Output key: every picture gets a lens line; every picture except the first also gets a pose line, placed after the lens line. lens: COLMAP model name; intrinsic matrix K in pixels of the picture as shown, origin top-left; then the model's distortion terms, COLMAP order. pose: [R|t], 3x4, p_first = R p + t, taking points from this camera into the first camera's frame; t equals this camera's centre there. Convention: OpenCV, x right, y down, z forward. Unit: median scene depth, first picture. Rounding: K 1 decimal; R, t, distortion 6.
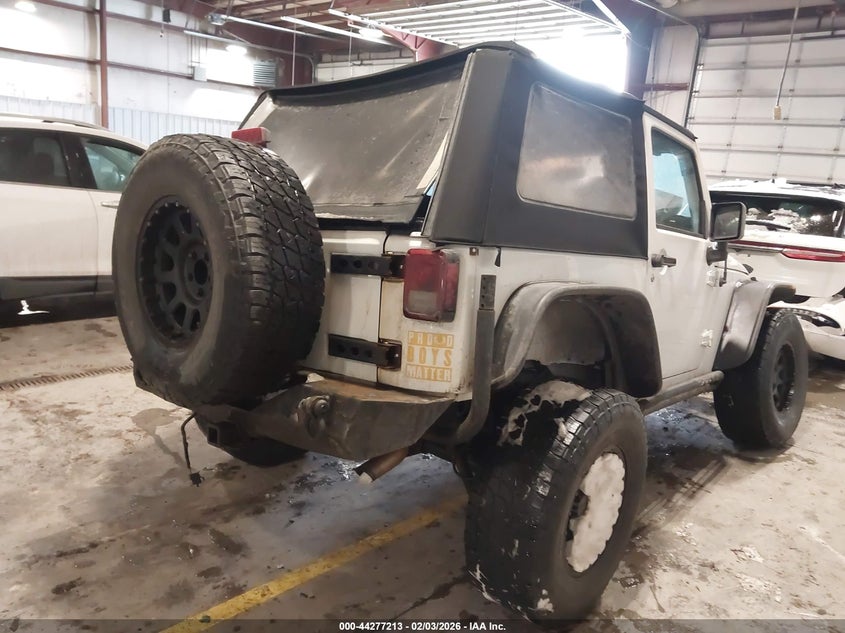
lens RADIAL K [[657.0, 0, 422.5], [0, 657.0, 316.5], [0, 0, 1]] dist [-0.001240, -0.007599]
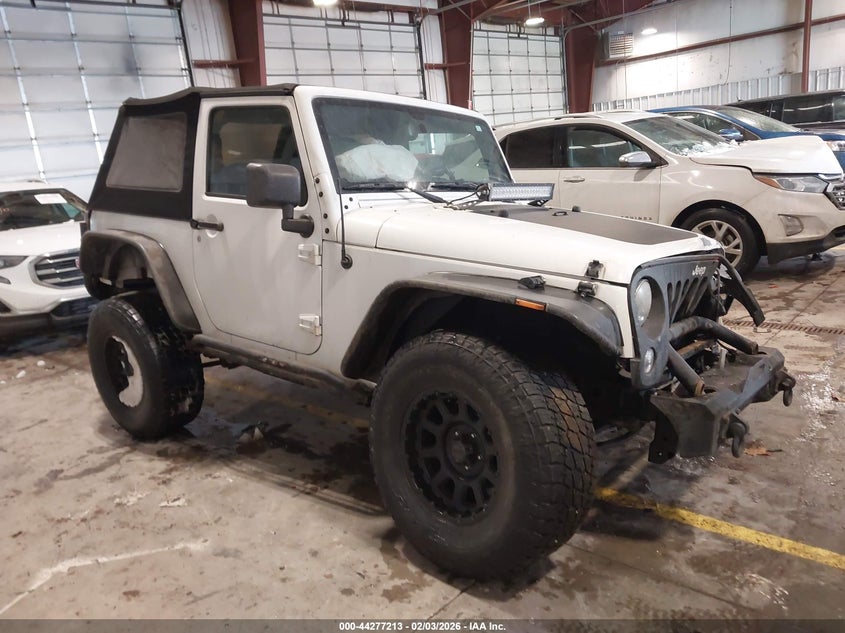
lens RADIAL K [[676.8, 0, 422.5], [0, 676.8, 316.5], [0, 0, 1]] dist [-0.004087, -0.006906]
pose [[0.023331, 0.155494, -0.987561, 1.319738], [-0.120673, 0.981045, 0.151617, -0.126939], [0.992418, 0.115635, 0.041653, 1.127397]]
